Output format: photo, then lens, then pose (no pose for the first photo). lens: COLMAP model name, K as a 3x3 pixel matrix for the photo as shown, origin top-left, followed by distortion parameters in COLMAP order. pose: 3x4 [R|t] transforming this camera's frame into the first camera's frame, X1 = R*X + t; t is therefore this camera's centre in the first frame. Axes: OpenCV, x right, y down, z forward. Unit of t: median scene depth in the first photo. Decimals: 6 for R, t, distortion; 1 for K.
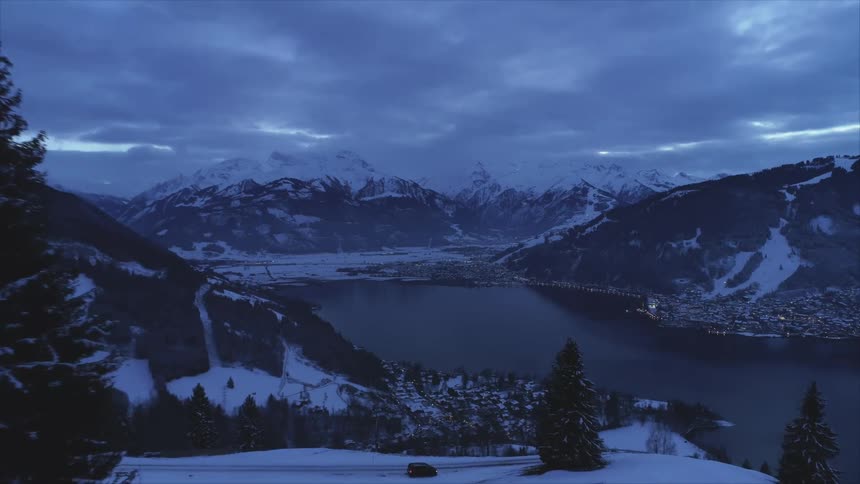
lens RADIAL K [[597.2, 0, 429.0], [0, 597.2, 244.5], [0, 0, 1]] dist [0.000938, -0.003398]
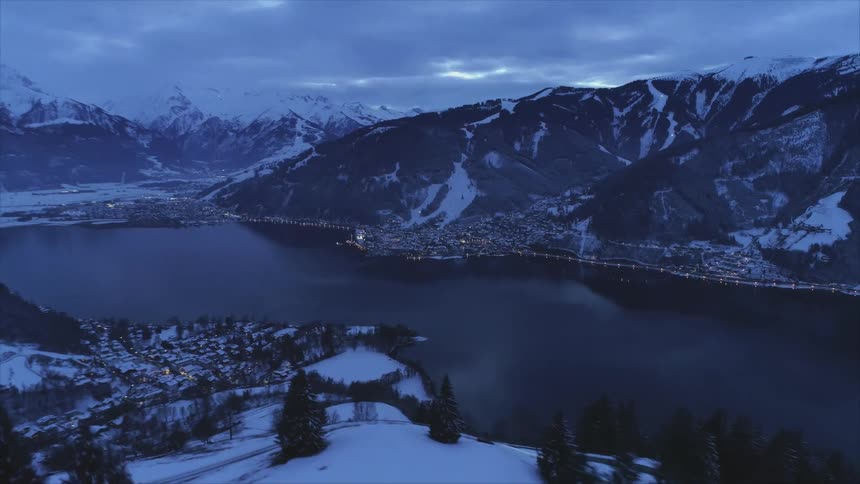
lens RADIAL K [[597.2, 0, 427.2], [0, 597.2, 243.2], [0, 0, 1]] dist [0.000938, -0.003398]
pose [[0.890790, -0.066914, 0.449461, -0.002942], [0.015259, 0.992946, 0.117583, -0.007673], [-0.454159, -0.097883, 0.885527, -0.009577]]
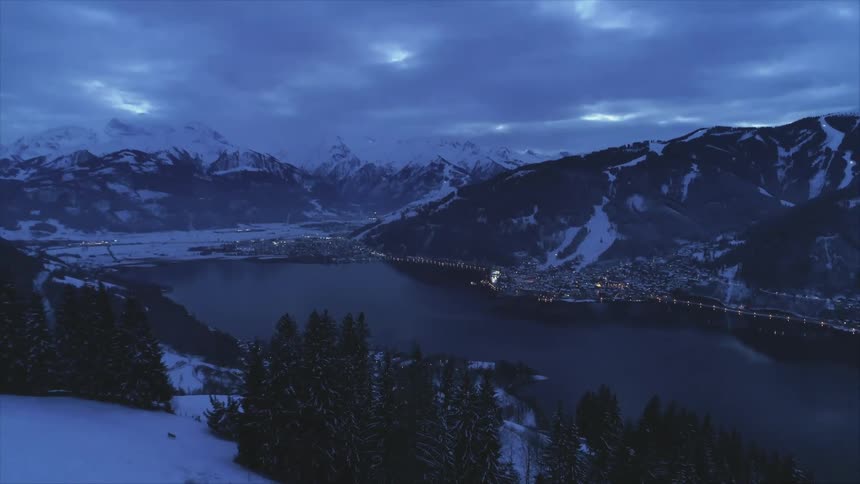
lens RADIAL K [[597.2, 0, 428.5], [0, 597.2, 242.9], [0, 0, 1]] dist [0.000938, -0.003398]
pose [[0.973631, -0.017331, 0.227467, 0.003924], [0.007930, 0.999079, 0.042174, -0.005990], [-0.227989, -0.039258, 0.972872, -0.028616]]
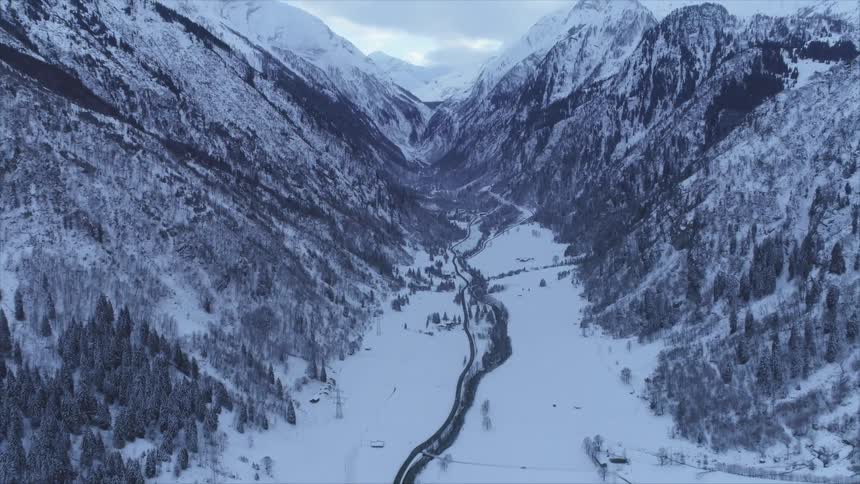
lens RADIAL K [[597.2, 0, 429.1], [0, 597.2, 243.0], [0, 0, 1]] dist [0.000938, -0.003398]
pose [[0.966828, 0.040447, -0.252204, 0.382428], [-0.006668, 0.991043, 0.133374, -0.156300], [0.255340, -0.127268, 0.958438, 2.910601]]
